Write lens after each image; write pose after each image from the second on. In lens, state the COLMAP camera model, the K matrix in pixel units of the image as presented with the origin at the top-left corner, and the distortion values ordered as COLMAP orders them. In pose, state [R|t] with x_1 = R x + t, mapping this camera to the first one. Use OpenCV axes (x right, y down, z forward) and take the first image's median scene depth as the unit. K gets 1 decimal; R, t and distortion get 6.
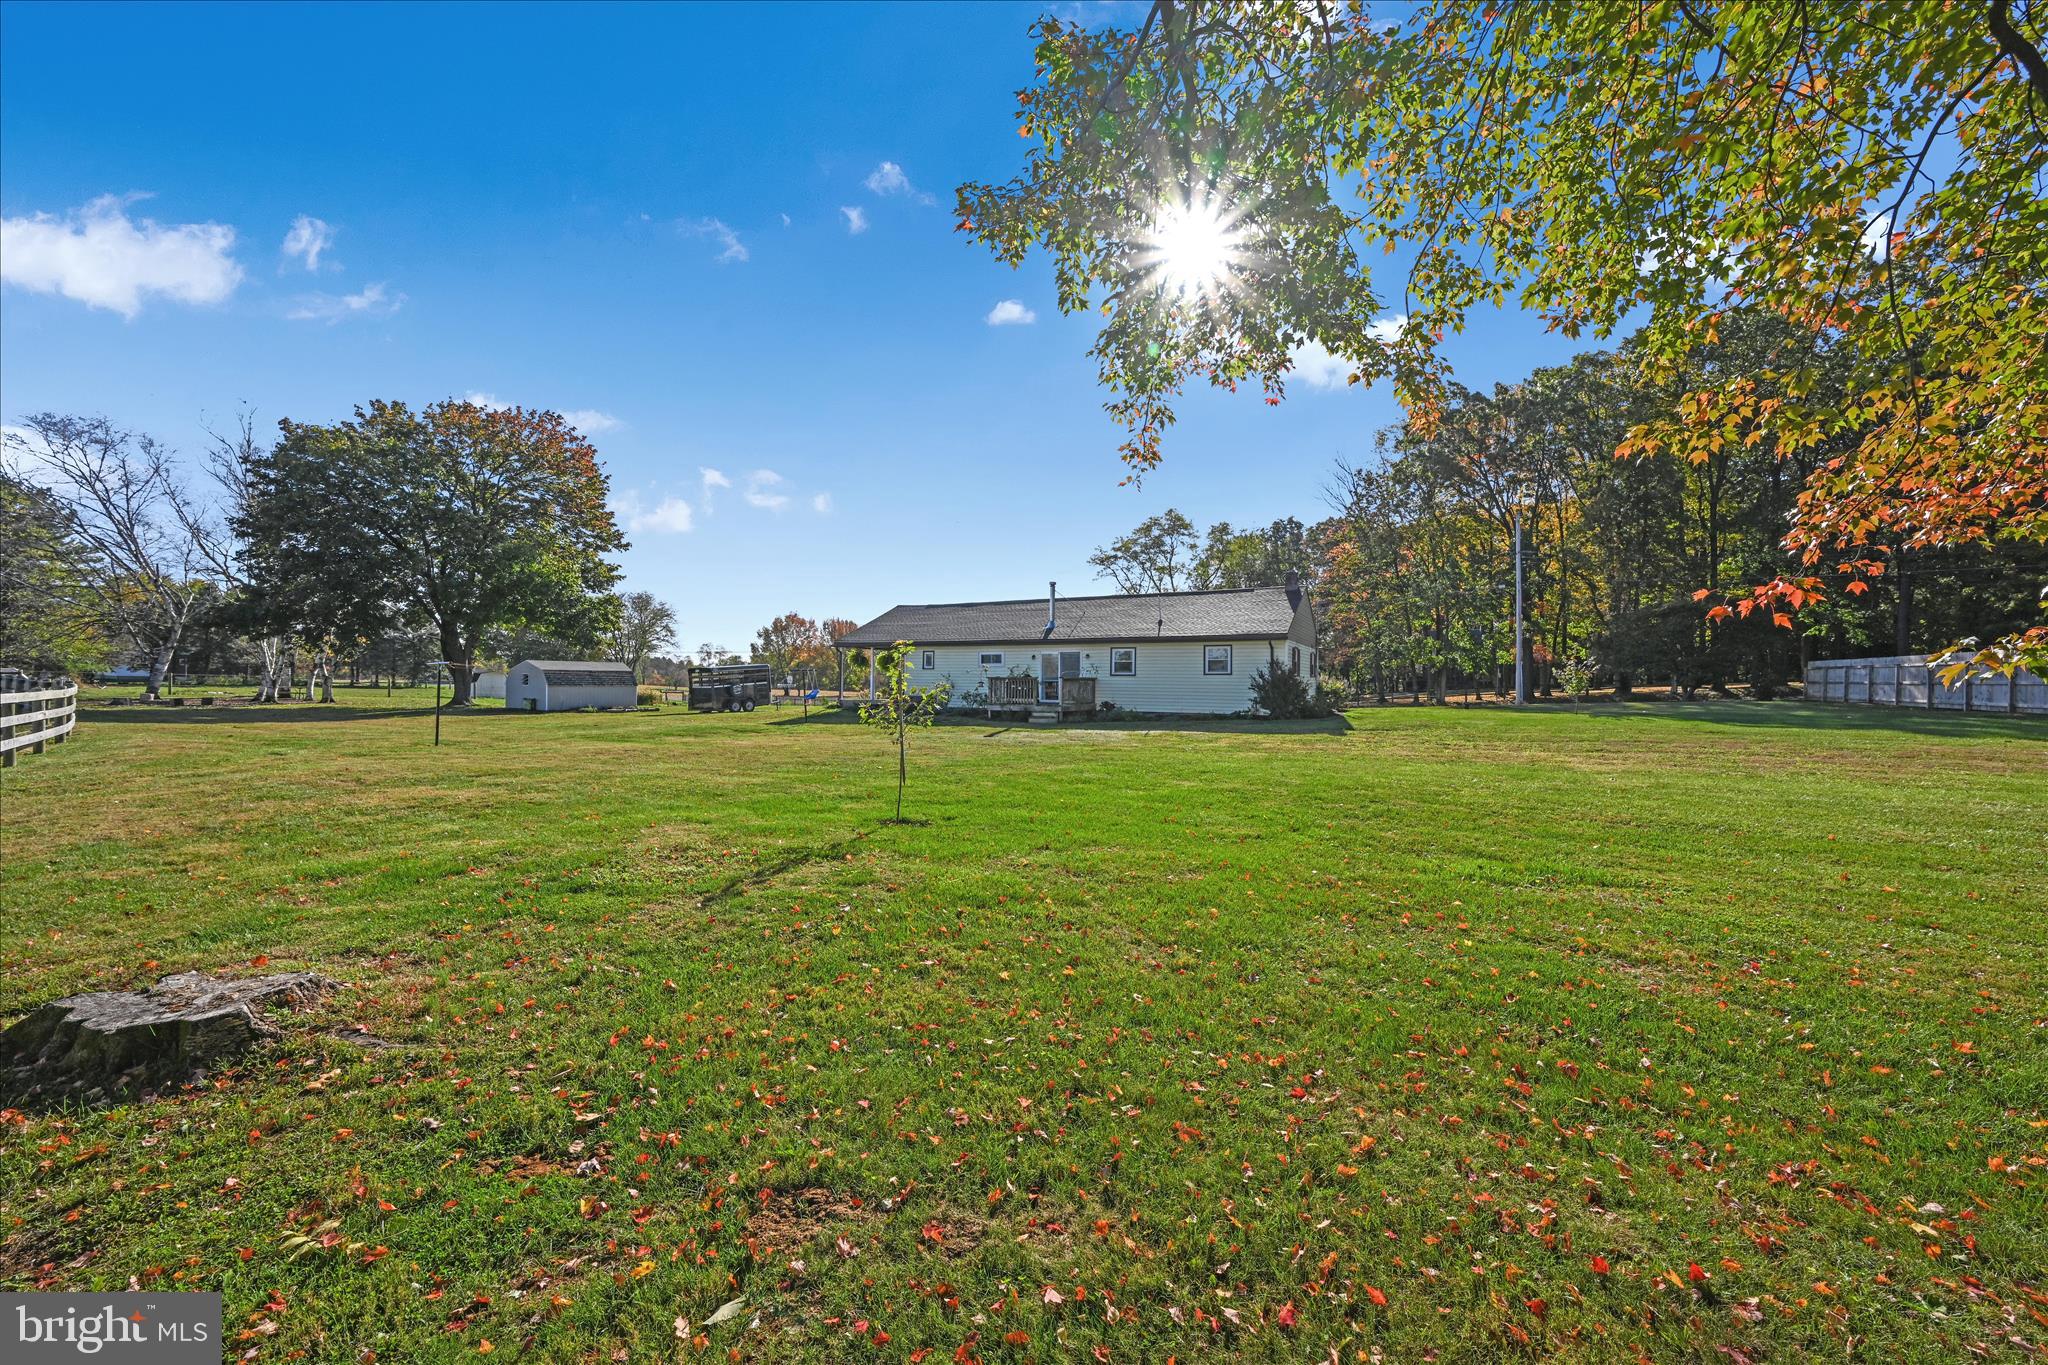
lens RADIAL K [[847.2, 0, 1033.5], [0, 847.2, 690.5], [0, 0, 1]] dist [0.000151, -0.000873]
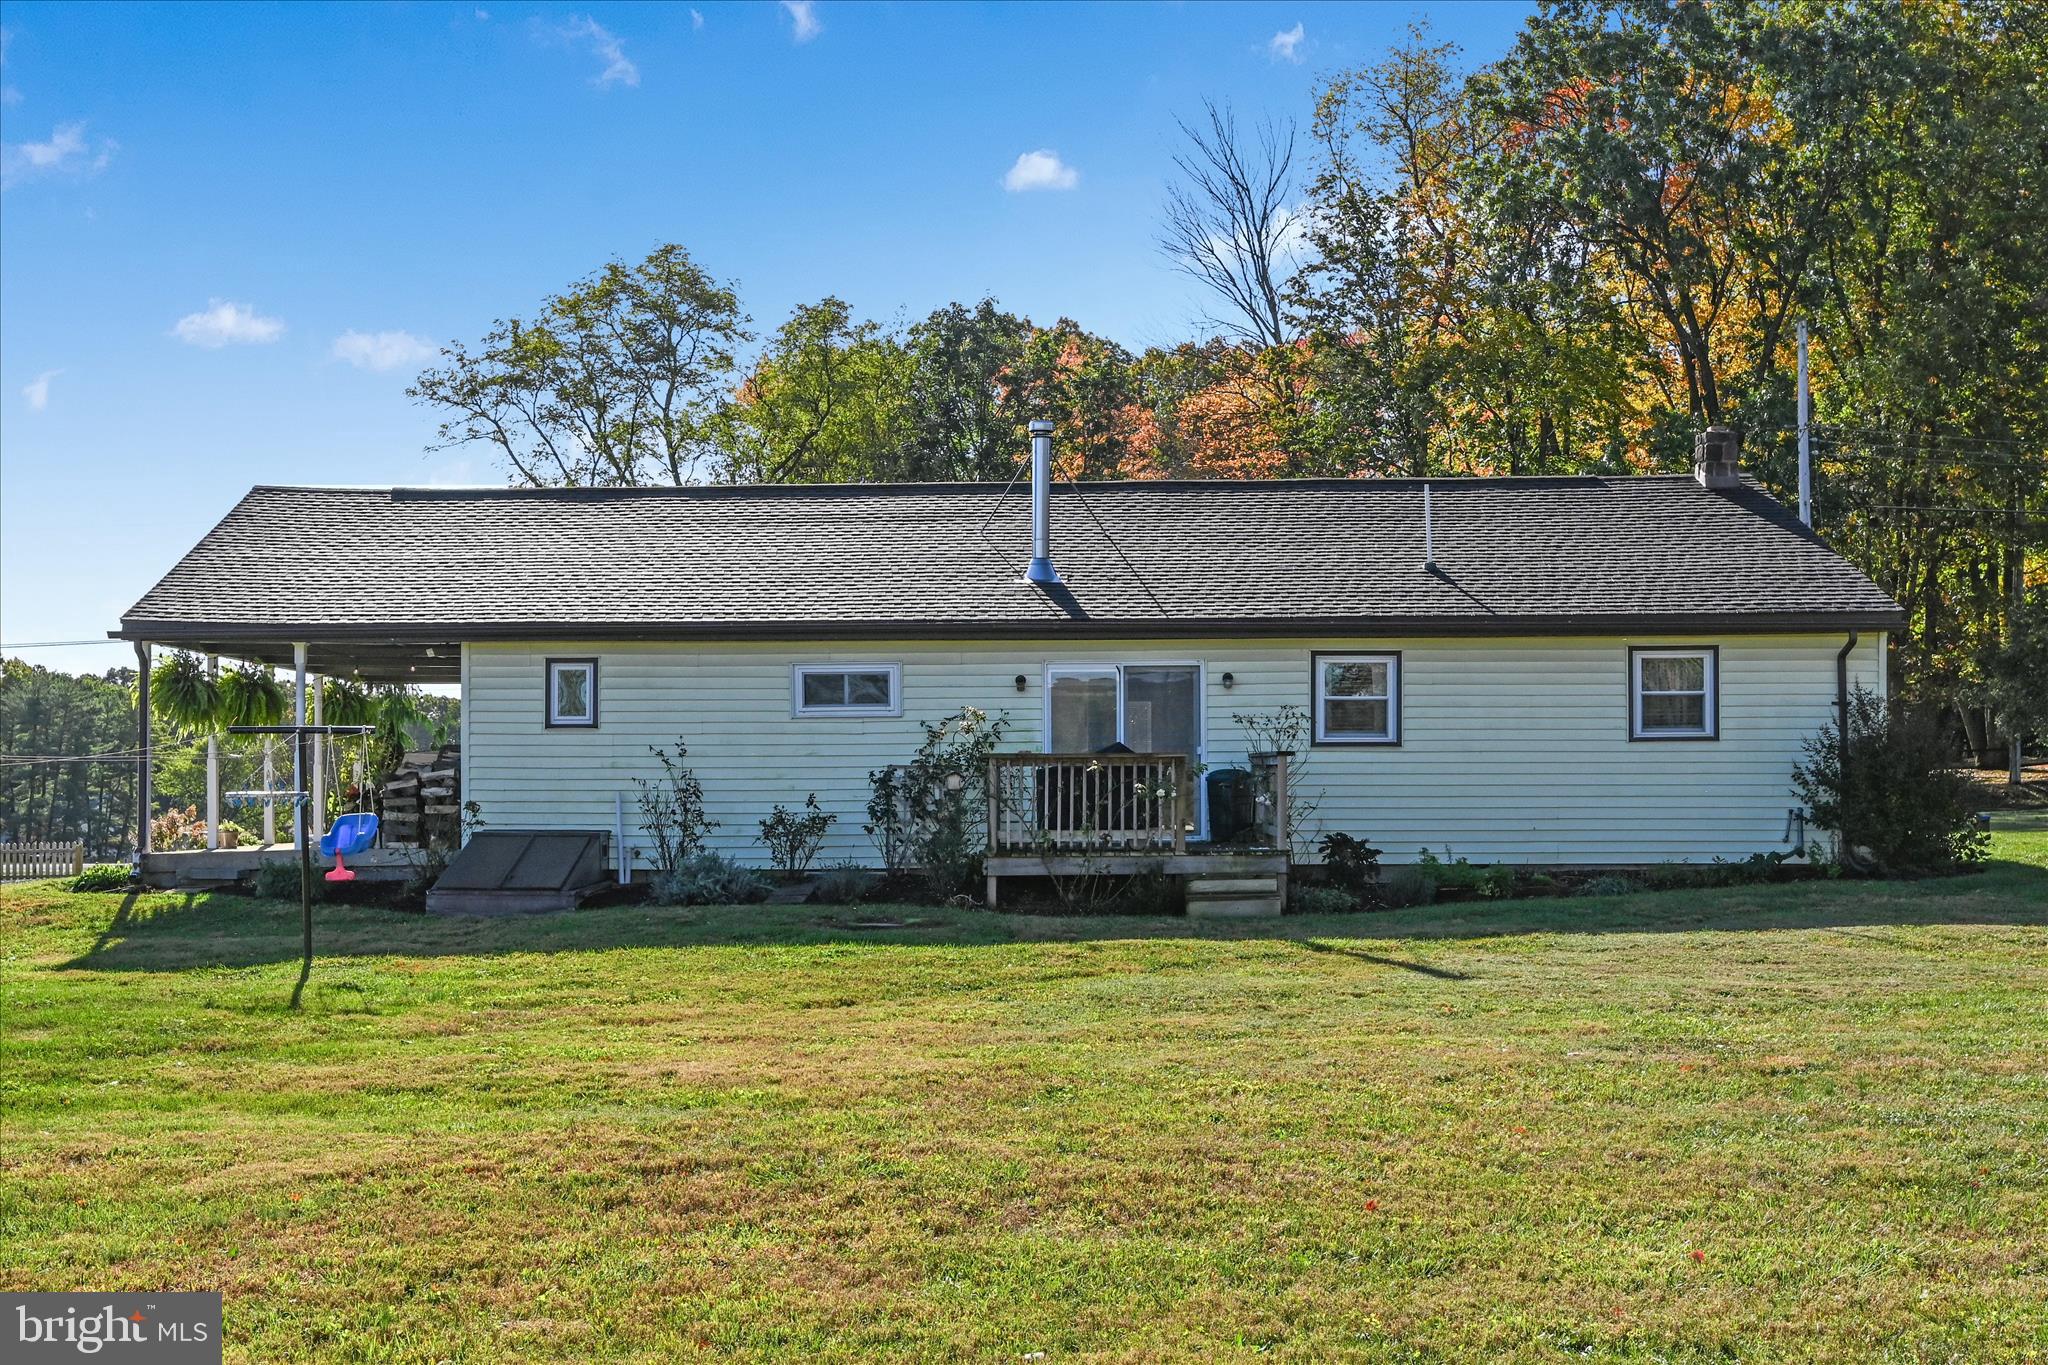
lens RADIAL K [[2403.7, 0, 1024.0], [0, 2403.7, 682.5], [0, 0, 1]] dist [-0.007330, -0.014356]
pose [[0.879477, 0.006775, 0.475892, -0.423270], [0.016488, 0.998865, -0.044690, -0.004200], [-0.475655, 0.047150, 0.878367, 0.329119]]
